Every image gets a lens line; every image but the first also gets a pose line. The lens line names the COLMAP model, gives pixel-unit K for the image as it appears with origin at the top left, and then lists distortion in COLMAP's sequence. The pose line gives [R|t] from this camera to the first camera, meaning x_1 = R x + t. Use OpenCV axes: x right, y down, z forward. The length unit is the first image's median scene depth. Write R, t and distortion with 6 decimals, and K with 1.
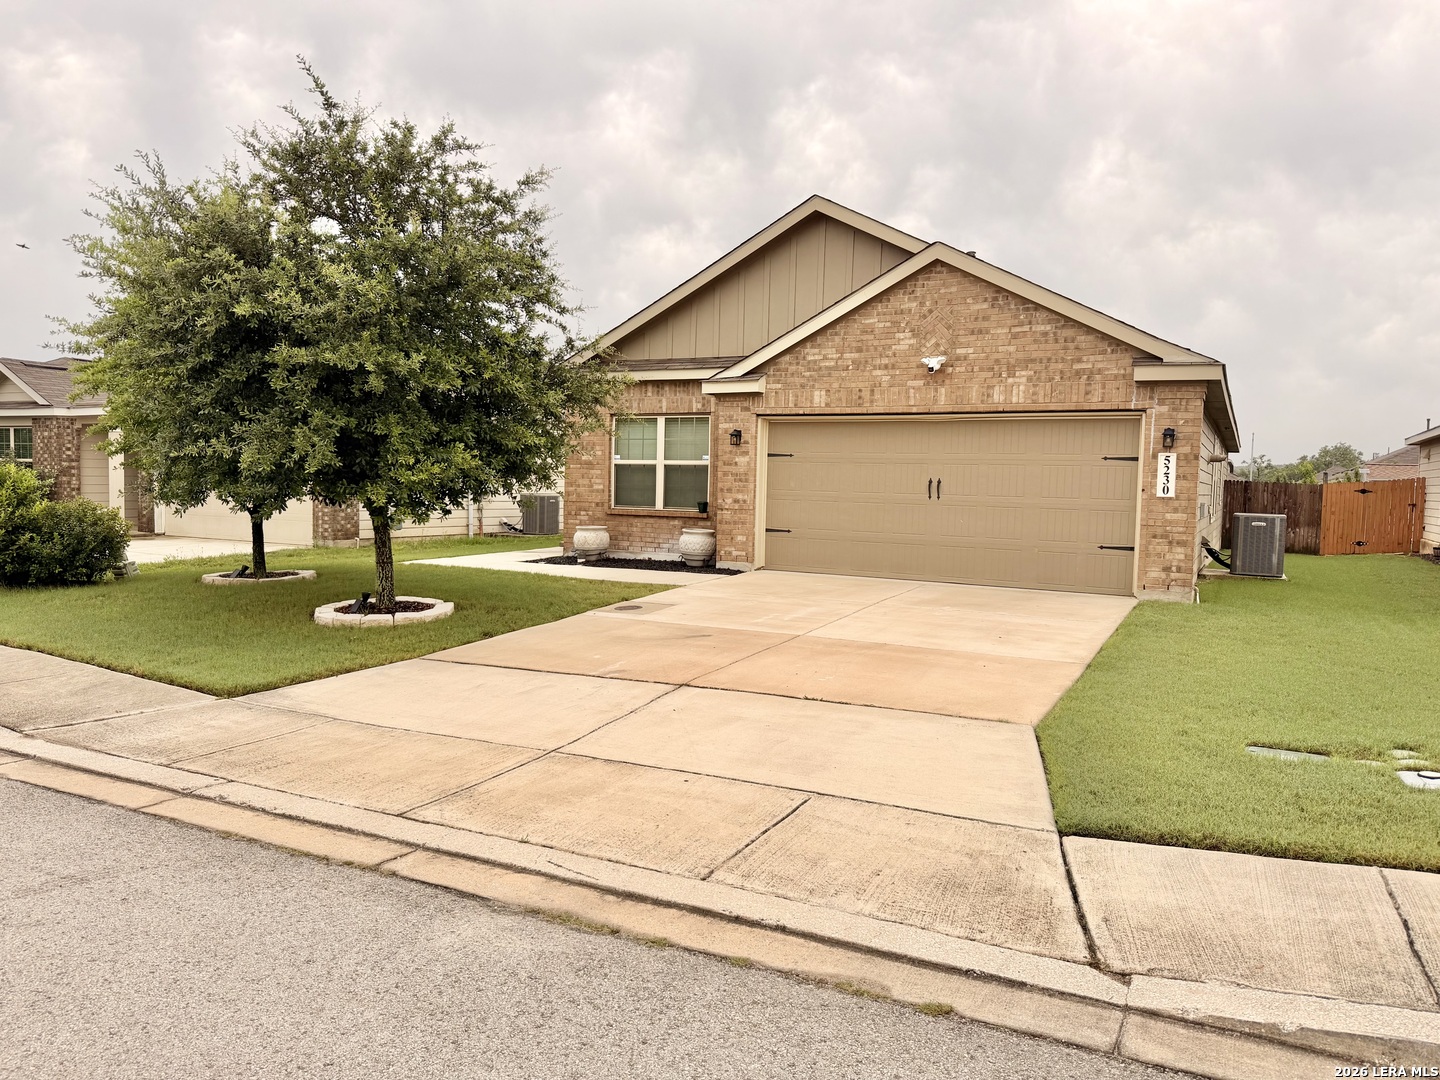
lens RADIAL K [[992.1, 0, 720.0], [0, 992.1, 540.0], [0, 0, 1]] dist [0.133074, -0.156896]
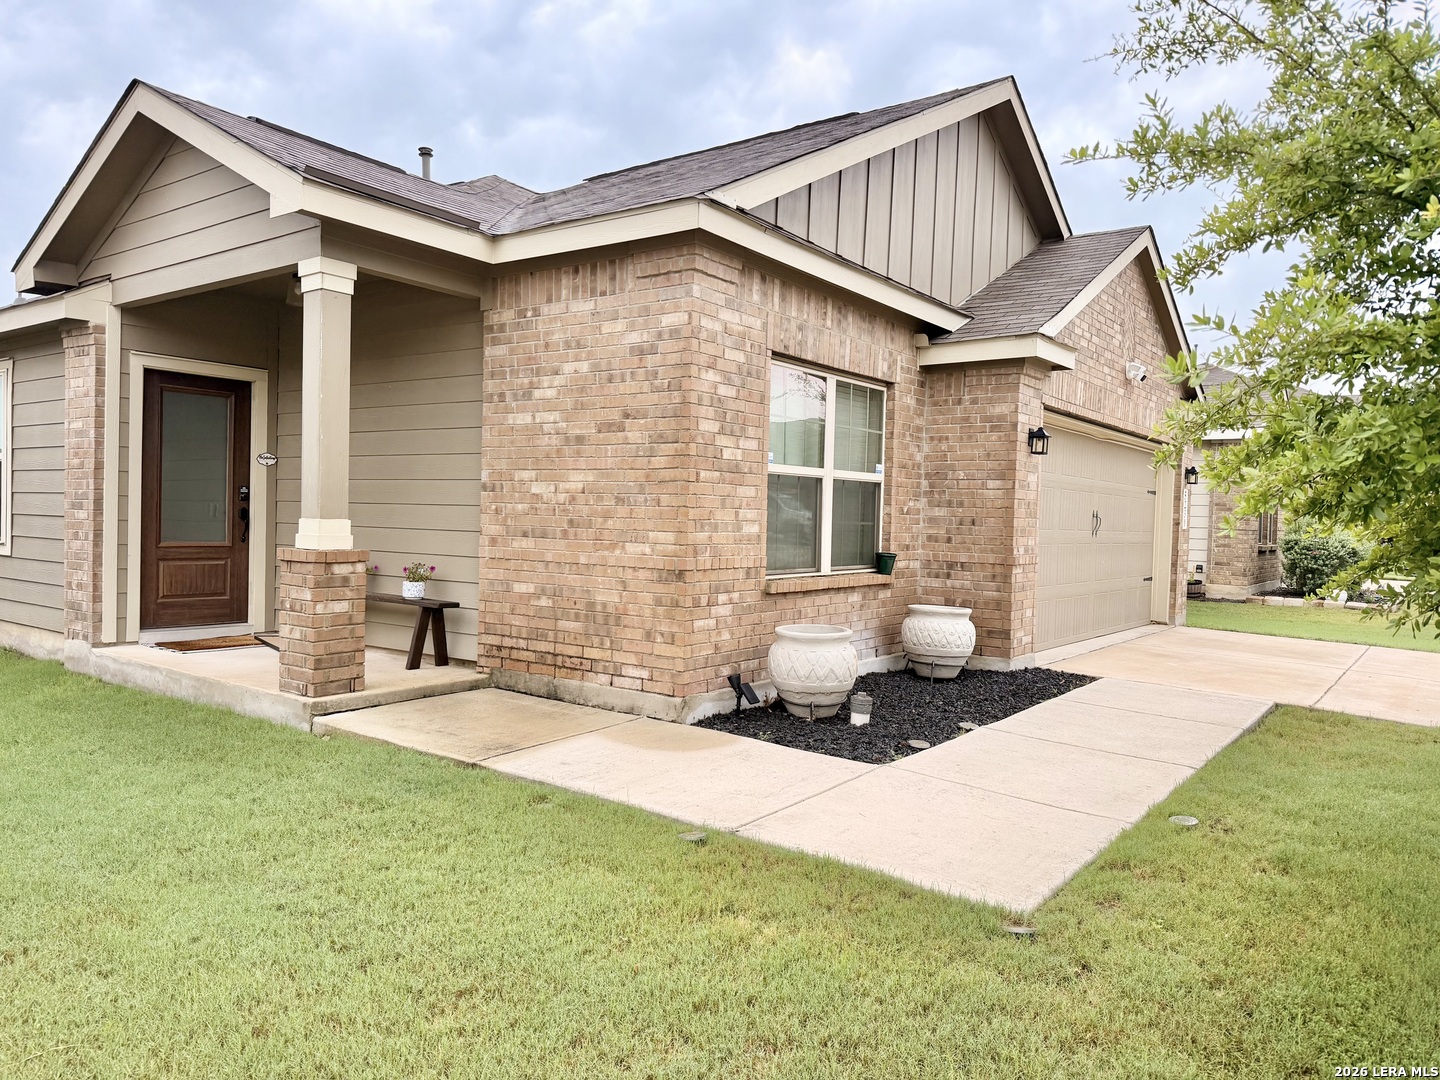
lens RADIAL K [[992.1, 0, 720.0], [0, 992.1, 540.0], [0, 0, 1]] dist [0.133074, -0.156896]
pose [[0.179404, -0.037123, 0.983075, -0.528514], [0.040219, 0.998729, 0.030375, -0.063188], [-0.982953, 0.034089, 0.180669, 0.963539]]
